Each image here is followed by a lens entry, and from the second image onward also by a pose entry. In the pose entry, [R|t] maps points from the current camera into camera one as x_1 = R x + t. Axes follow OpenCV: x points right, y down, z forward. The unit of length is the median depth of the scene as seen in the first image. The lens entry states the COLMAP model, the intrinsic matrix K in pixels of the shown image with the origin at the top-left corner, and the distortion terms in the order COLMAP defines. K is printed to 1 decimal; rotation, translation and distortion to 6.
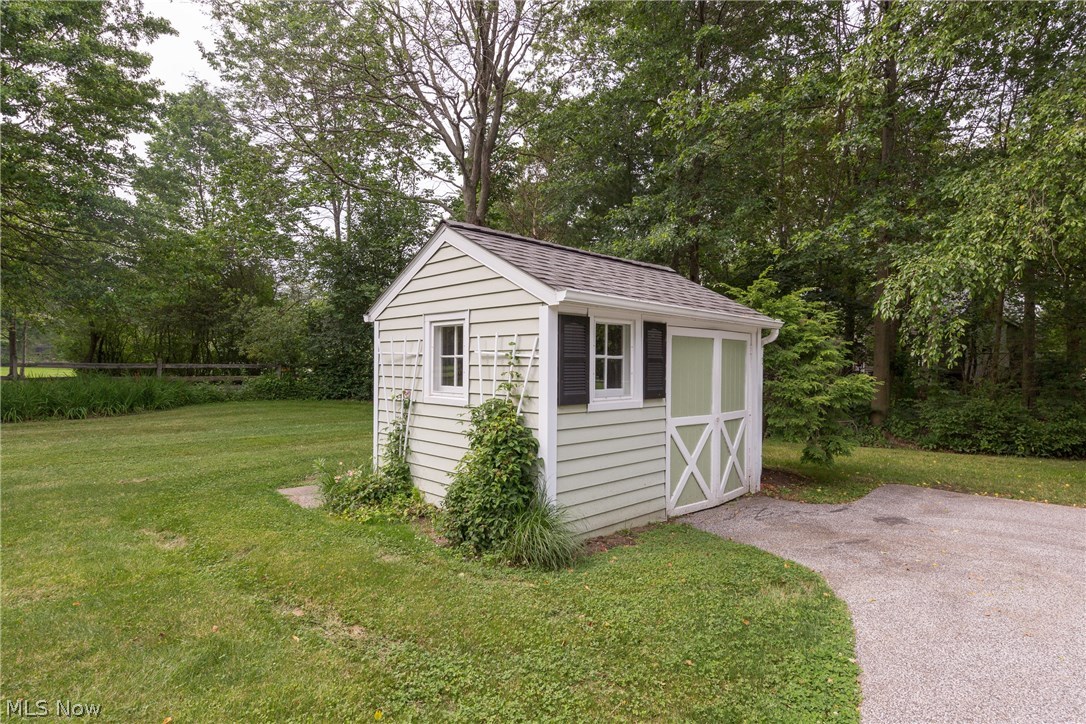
lens RADIAL K [[567.6, 0, 542.5], [0, 567.6, 364.6], [0, 0, 1]] dist [-0.000080, -0.000012]
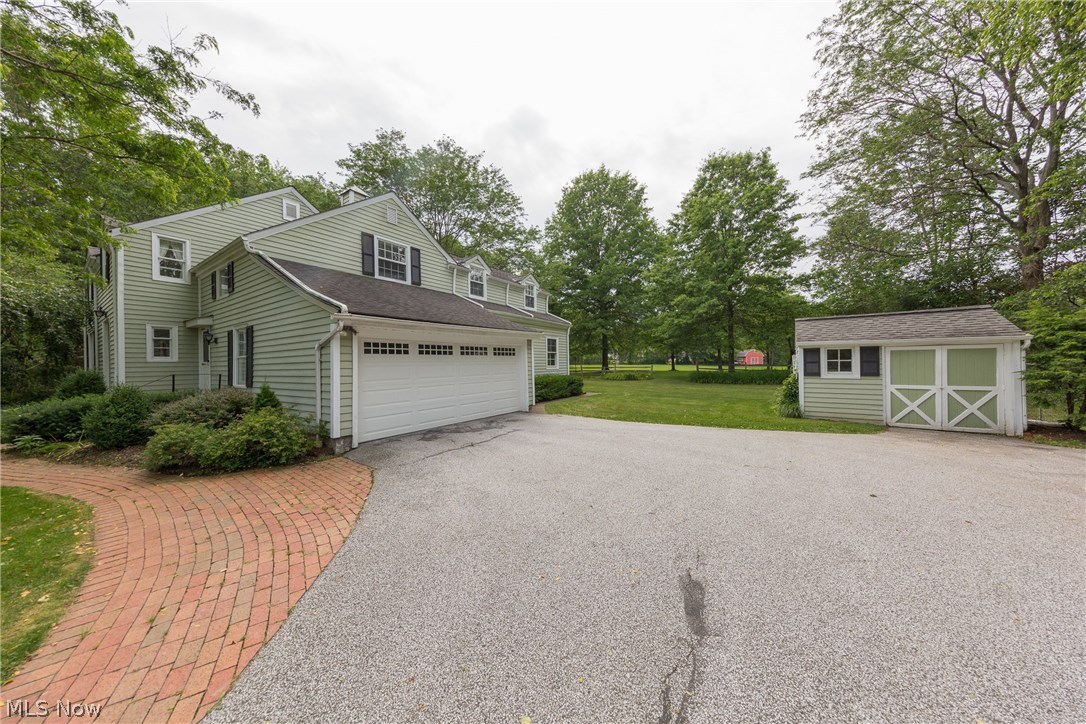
lens RADIAL K [[351.5, 0, 544.0], [0, 351.5, 365.5], [0, 0, 1]] dist [0.000109, 0.000009]
pose [[0.188258, -0.005901, -0.982102, 1.328308], [0.009719, 0.999944, -0.004145, 0.004106], [0.982072, -0.008765, 0.188305, -0.687829]]
